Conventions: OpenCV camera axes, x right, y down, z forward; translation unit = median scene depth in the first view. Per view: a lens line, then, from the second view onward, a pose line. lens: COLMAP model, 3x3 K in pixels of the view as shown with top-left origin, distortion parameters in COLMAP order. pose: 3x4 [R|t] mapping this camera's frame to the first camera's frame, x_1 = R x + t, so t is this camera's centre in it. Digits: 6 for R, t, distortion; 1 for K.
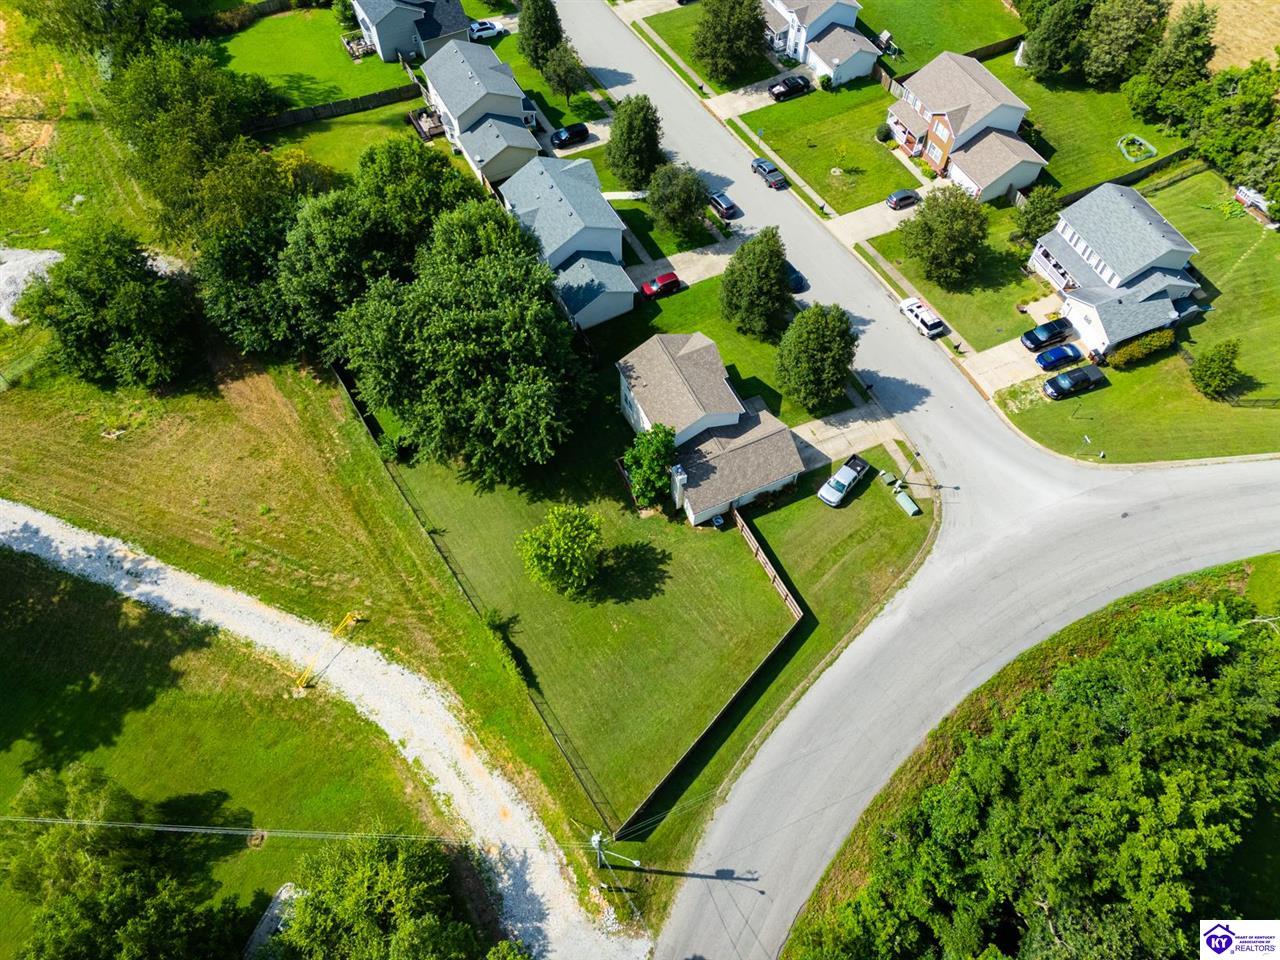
lens RADIAL K [[942.7, 0, 638.8], [0, 942.7, 480.8], [0, 0, 1]] dist [0.057796, -0.047222]
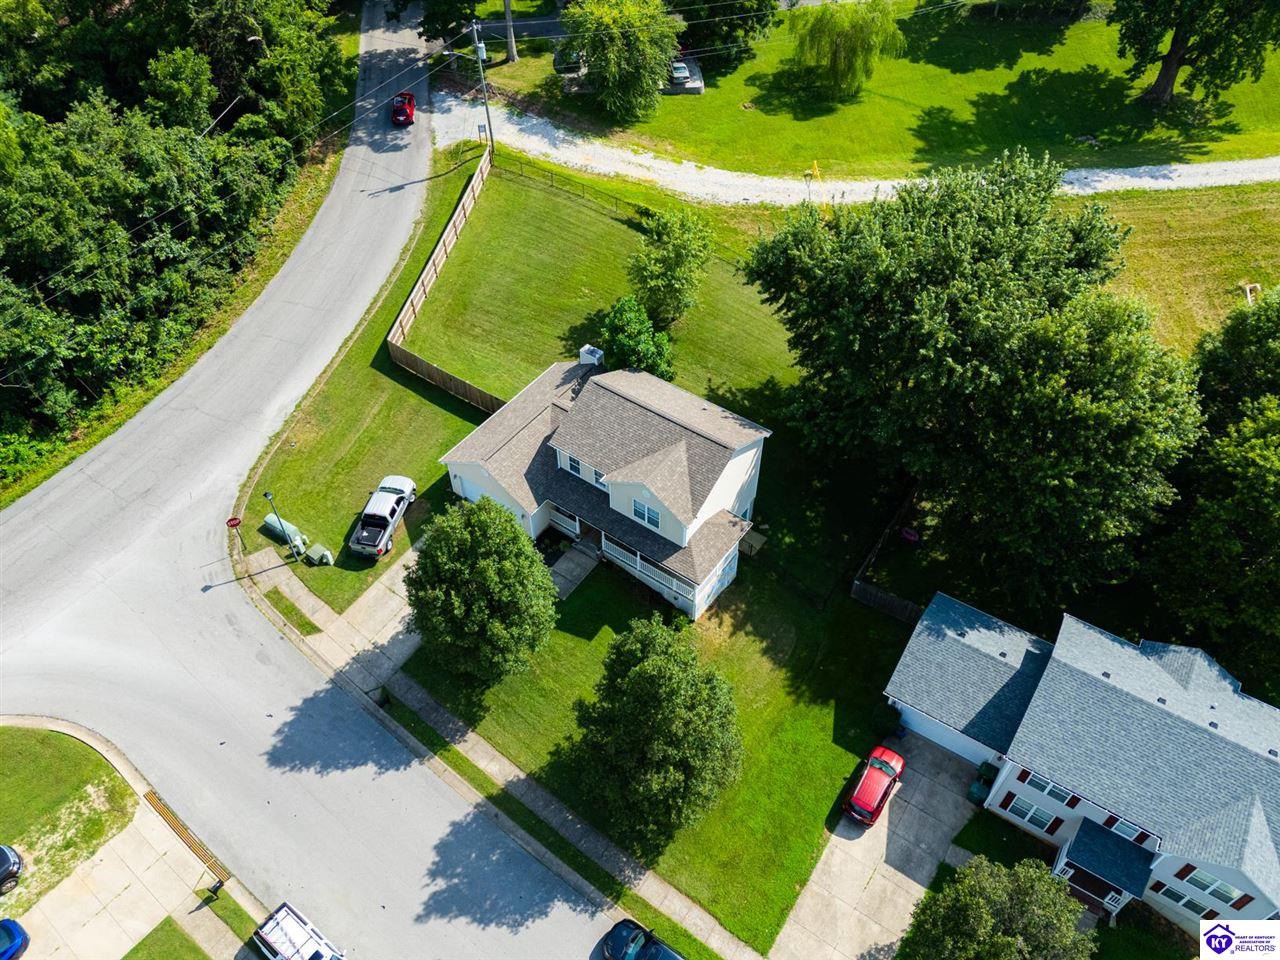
lens RADIAL K [[942.7, 0, 638.8], [0, 942.7, 480.8], [0, 0, 1]] dist [0.057796, -0.047222]
pose [[-0.875987, 0.351756, -0.330022, 0.268452], [-0.412670, -0.192354, 0.890339, -0.647359], [0.249702, 0.916115, 0.313659, 0.811549]]
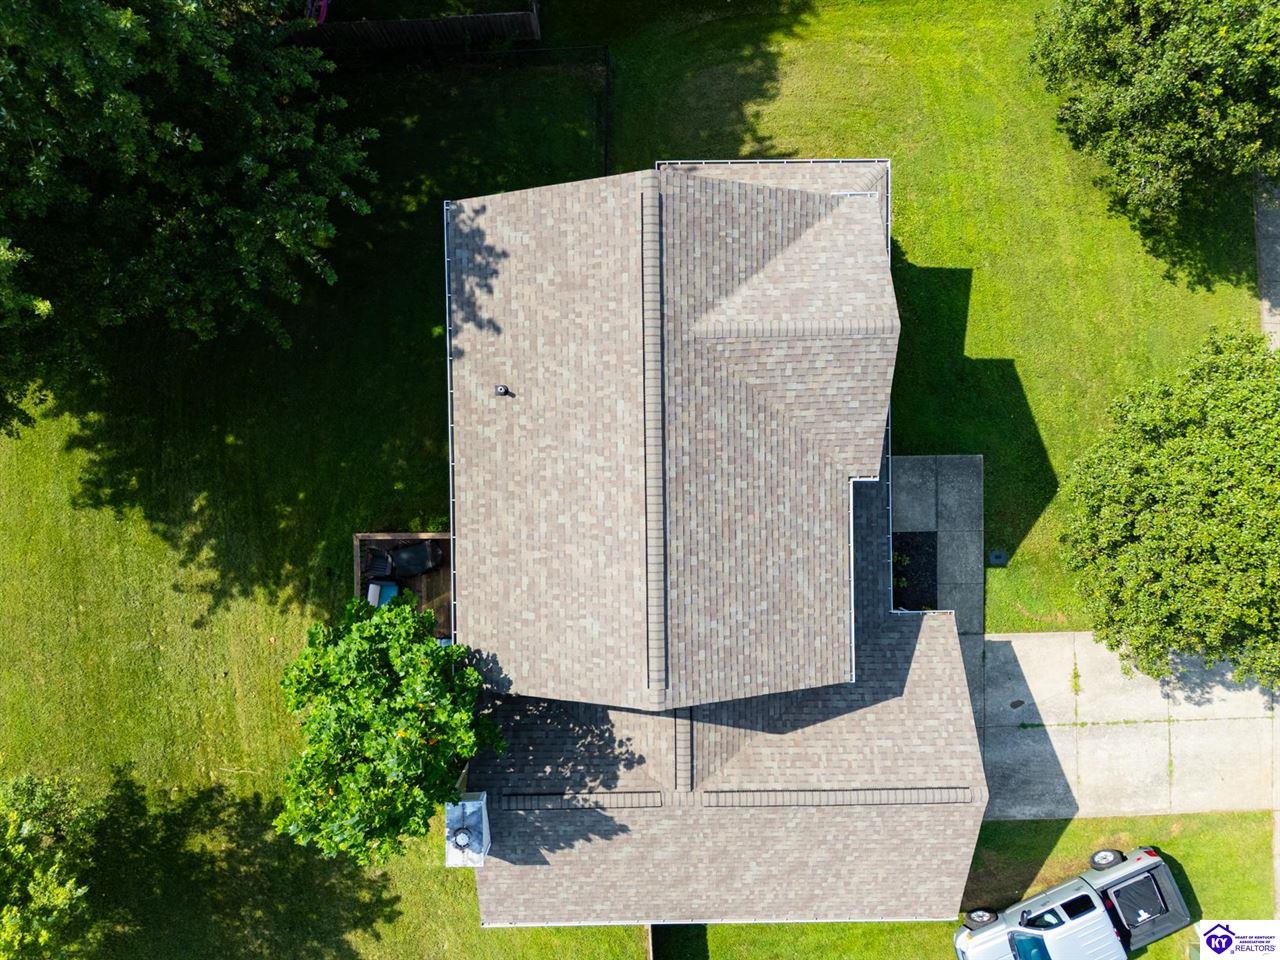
lens RADIAL K [[942.7, 0, 638.8], [0, 942.7, 480.8], [0, 0, 1]] dist [0.057796, -0.047222]
pose [[0.909226, 0.416255, 0.006320, 0.041844], [-0.354797, 0.766863, 0.534828, -0.209241], [0.217779, -0.488521, 0.844937, 0.789959]]
